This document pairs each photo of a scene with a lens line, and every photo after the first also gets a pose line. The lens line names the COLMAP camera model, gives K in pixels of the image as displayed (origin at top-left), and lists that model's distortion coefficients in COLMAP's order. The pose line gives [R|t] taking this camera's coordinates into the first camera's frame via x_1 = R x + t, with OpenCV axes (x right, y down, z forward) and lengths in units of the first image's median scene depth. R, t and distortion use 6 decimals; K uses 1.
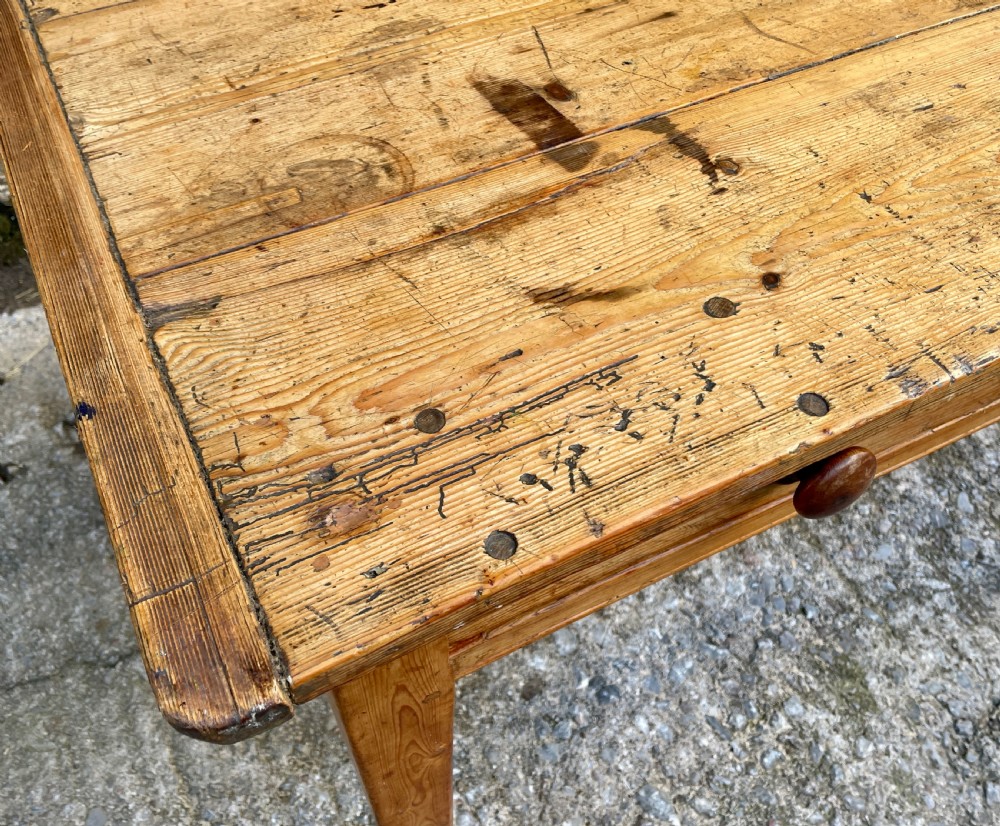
lens RADIAL K [[923.0, 0, 462.5], [0, 923.0, 400.8], [0, 0, 1]] dist [0.080781, -0.118451]
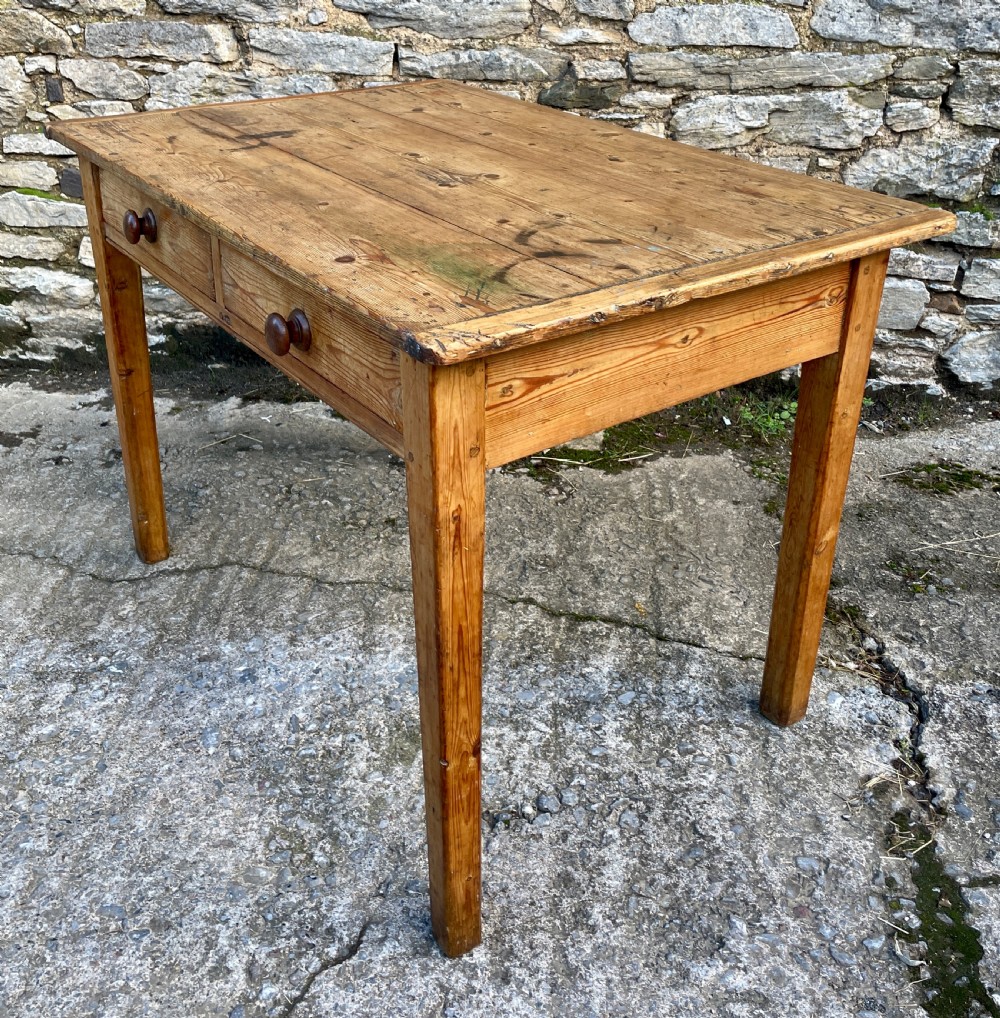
lens RADIAL K [[1127.1, 0, 479.8], [0, 1127.1, 373.7], [0, 0, 1]] dist [0.083003, -0.110835]
pose [[0.850840, 0.222745, -0.475873, 1.133411], [-0.413114, 0.843237, -0.343930, 0.384360], [0.324665, 0.489219, 0.809480, -0.392805]]
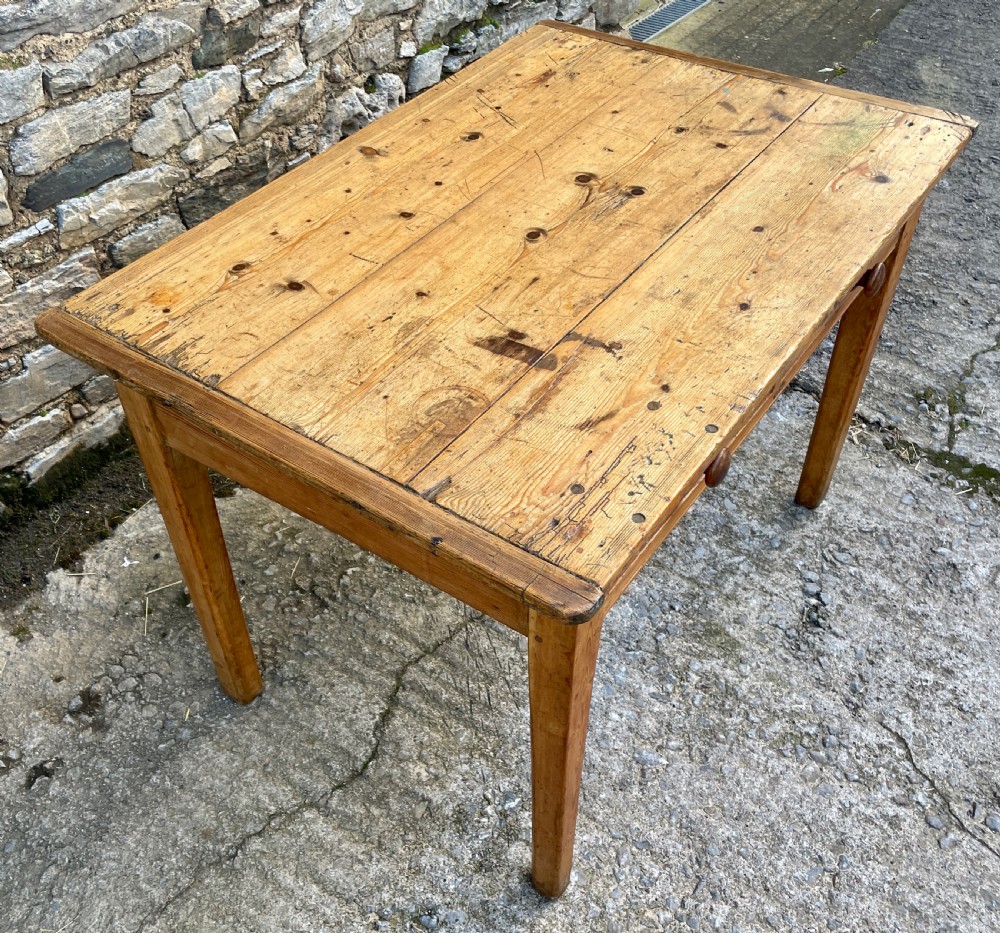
lens RADIAL K [[1009.8, 0, 476.1], [0, 1009.8, 510.3], [0, 0, 1]] dist [0.099761, -0.137450]
pose [[0.882041, -0.342977, 0.323065, -0.400885], [0.371326, 0.928064, -0.028537, 0.018001], [-0.290037, 0.145133, 0.945946, -0.472416]]
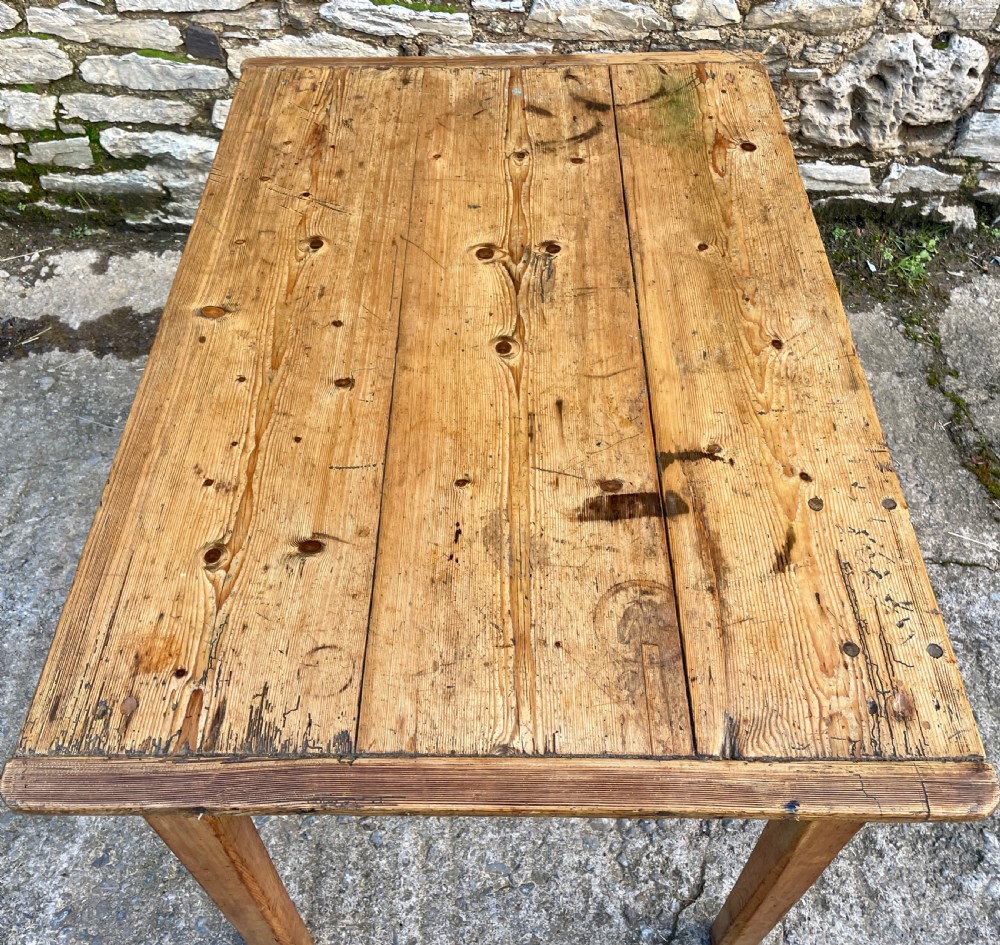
lens RADIAL K [[968.1, 0, 502.9], [0, 968.1, 473.0], [0, 0, 1]] dist [0.090709, -0.126938]
pose [[0.892472, 0.354426, -0.279062, 0.494174], [-0.354674, 0.933576, 0.051409, 0.032487], [0.278746, 0.053095, 0.958896, -0.529630]]
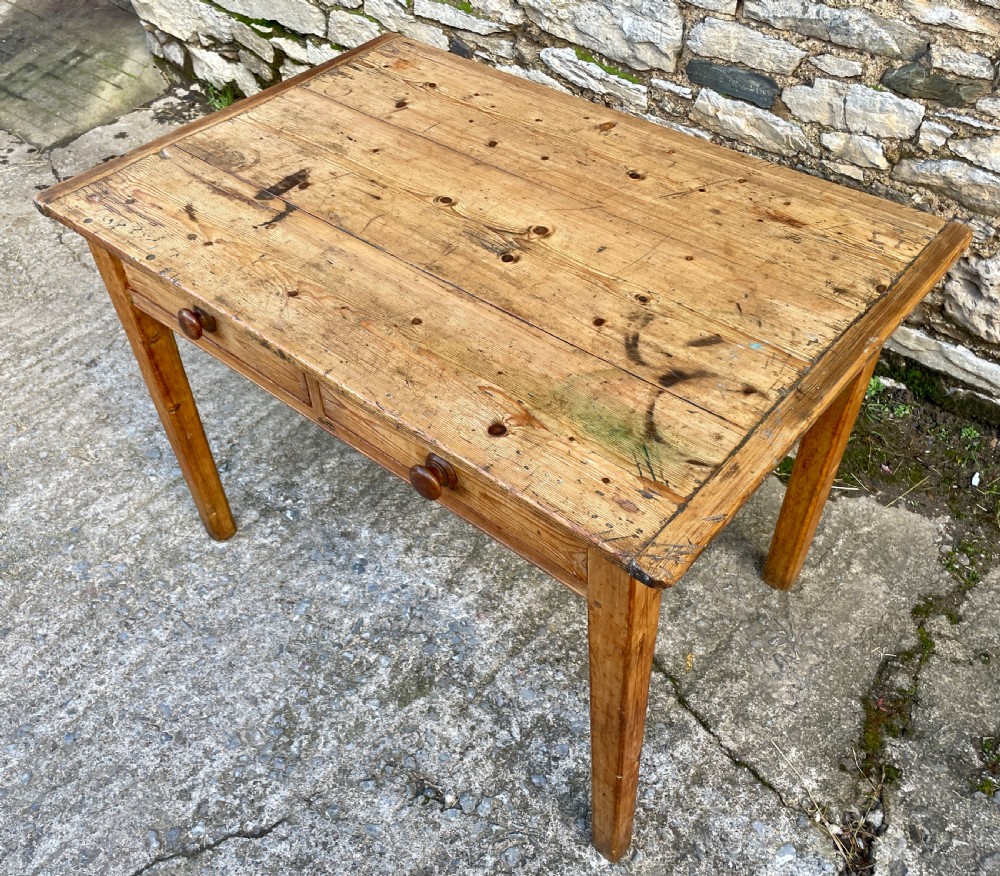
lens RADIAL K [[929.6, 0, 486.6], [0, 929.6, 416.6], [0, 0, 1]] dist [0.091873, -0.124789]
pose [[0.389326, 0.637388, -0.664953, 1.229340], [-0.694893, 0.677106, 0.242181, -0.447122], [0.604606, 0.367784, 0.706531, -0.137278]]
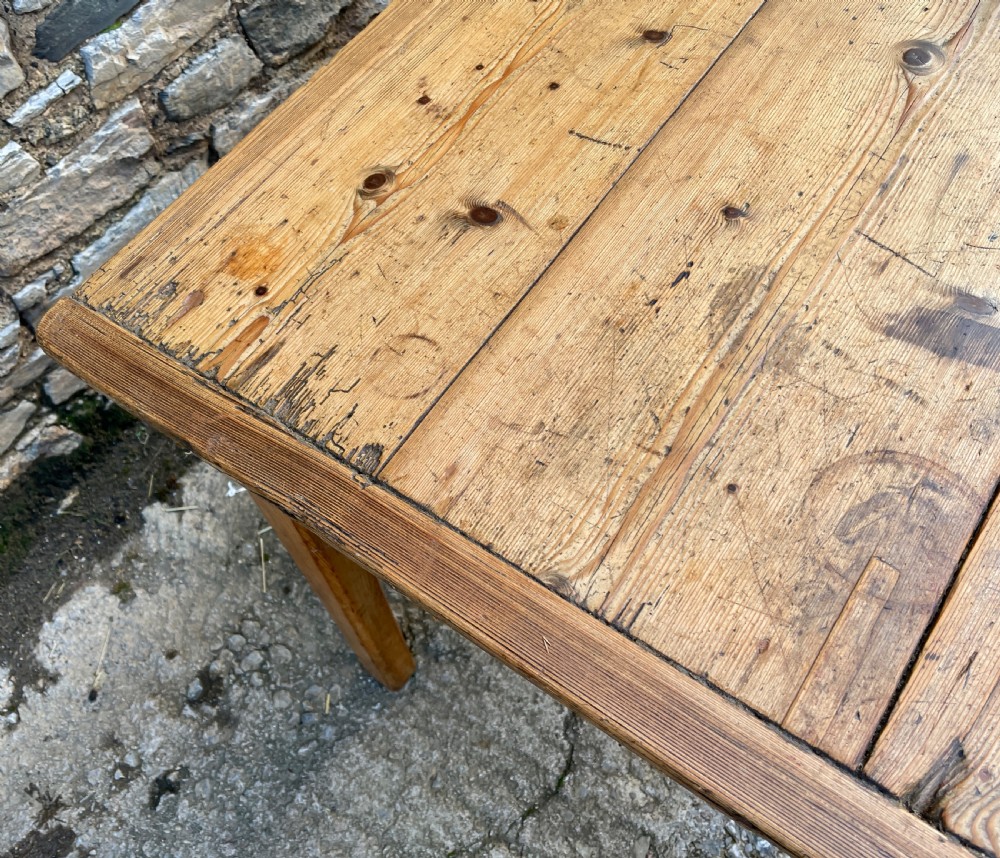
lens RADIAL K [[874.2, 0, 425.0], [0, 874.2, 439.5], [0, 0, 1]] dist [0.088311, -0.126573]
pose [[0.881977, -0.449221, 0.142537, -0.291424], [0.434357, 0.892157, 0.124060, -0.288422], [-0.182896, -0.047506, 0.981984, 0.117062]]
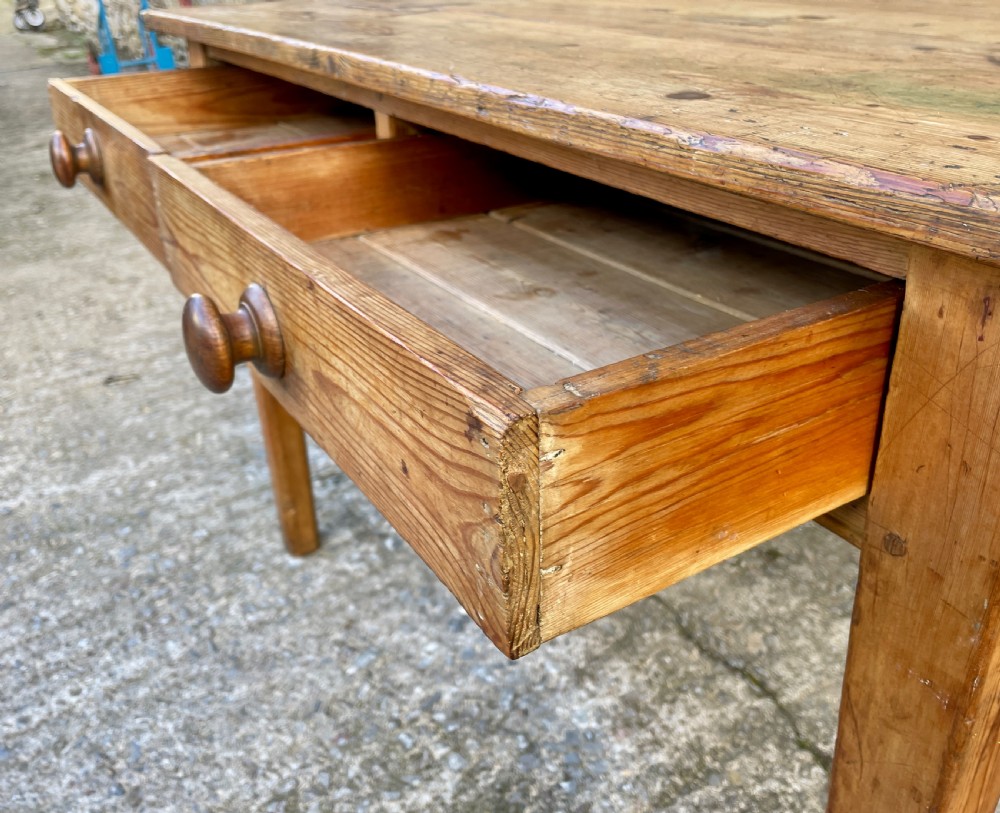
lens RADIAL K [[858.5, 0, 486.1], [0, 858.5, 385.4], [0, 0, 1]] dist [0.072203, -0.110082]
pose [[0.107211, 0.473292, -0.874357, 1.001459], [-0.751764, 0.614113, 0.240242, -0.161567], [0.650659, 0.631553, 0.421644, 0.402216]]
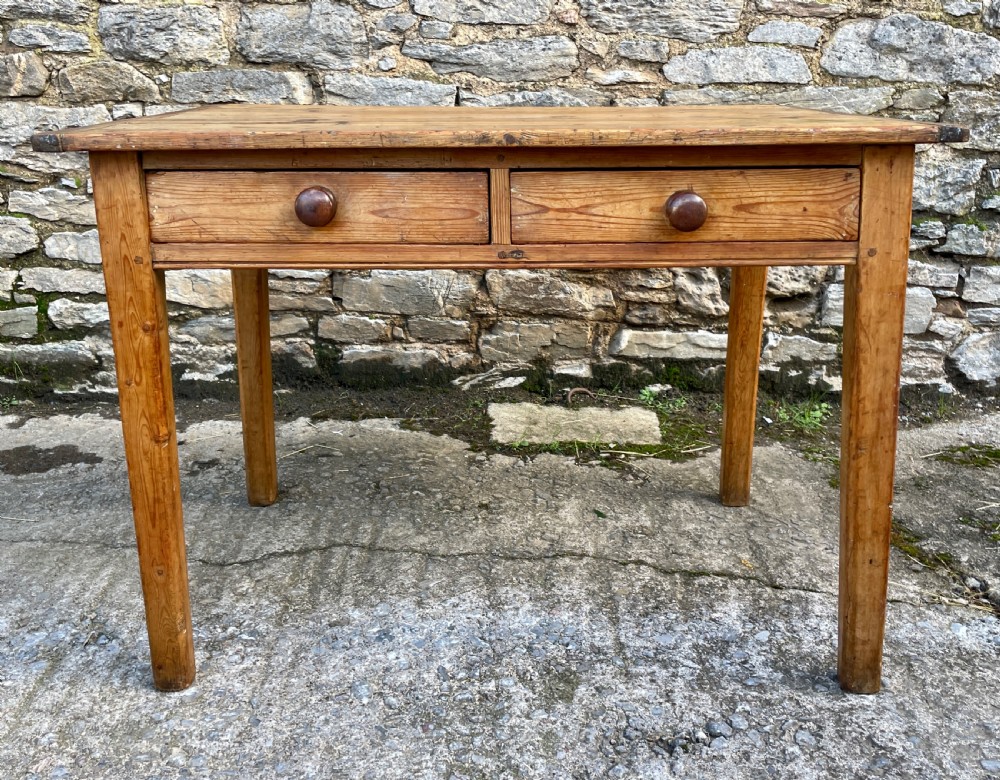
lens RADIAL K [[1012.9, 0, 495.5], [0, 1012.9, 320.6], [0, 0, 1]] dist [0.083438, -0.098241]
pose [[0.892071, 0.117376, -0.436385, 0.894176], [-0.353181, 0.783517, -0.511238, 0.666886], [0.281908, 0.610184, 0.740408, -0.276212]]
